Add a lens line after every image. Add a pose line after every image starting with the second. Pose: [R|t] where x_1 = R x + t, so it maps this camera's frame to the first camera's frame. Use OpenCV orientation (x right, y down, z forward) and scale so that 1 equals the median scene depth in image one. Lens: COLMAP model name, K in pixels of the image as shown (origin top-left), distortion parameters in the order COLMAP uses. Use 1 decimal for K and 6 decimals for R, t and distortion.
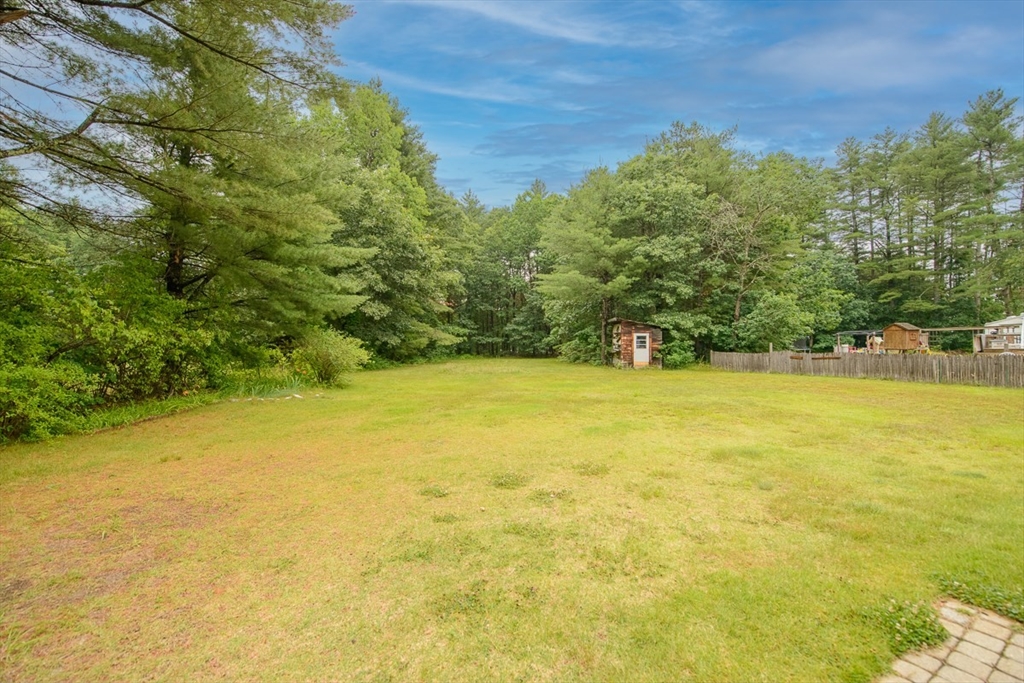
lens RADIAL K [[425.1, 0, 512.2], [0, 425.1, 345.0], [0, 0, 1]] dist [0.000789, 0.000048]
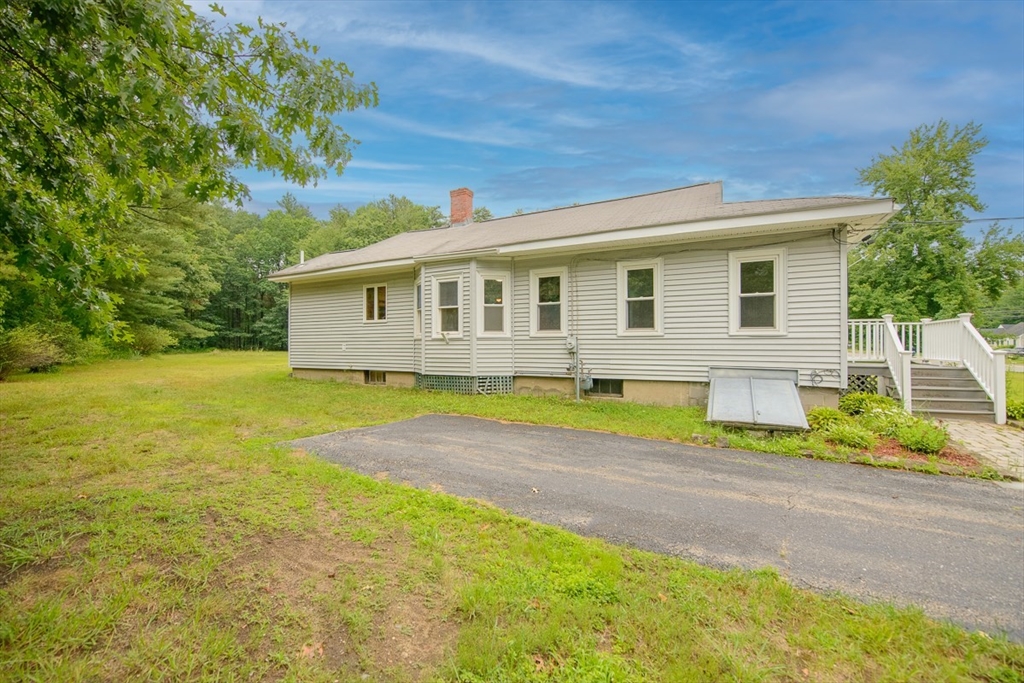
lens RADIAL K [[425.1, 0, 513.3], [0, 425.1, 341.7], [0, 0, 1]] dist [0.000789, 0.000048]
pose [[0.848668, 0.022386, 0.528452, -0.029370], [-0.018317, 0.999749, -0.012935, 0.008292], [-0.528609, 0.001298, 0.848865, -0.370713]]
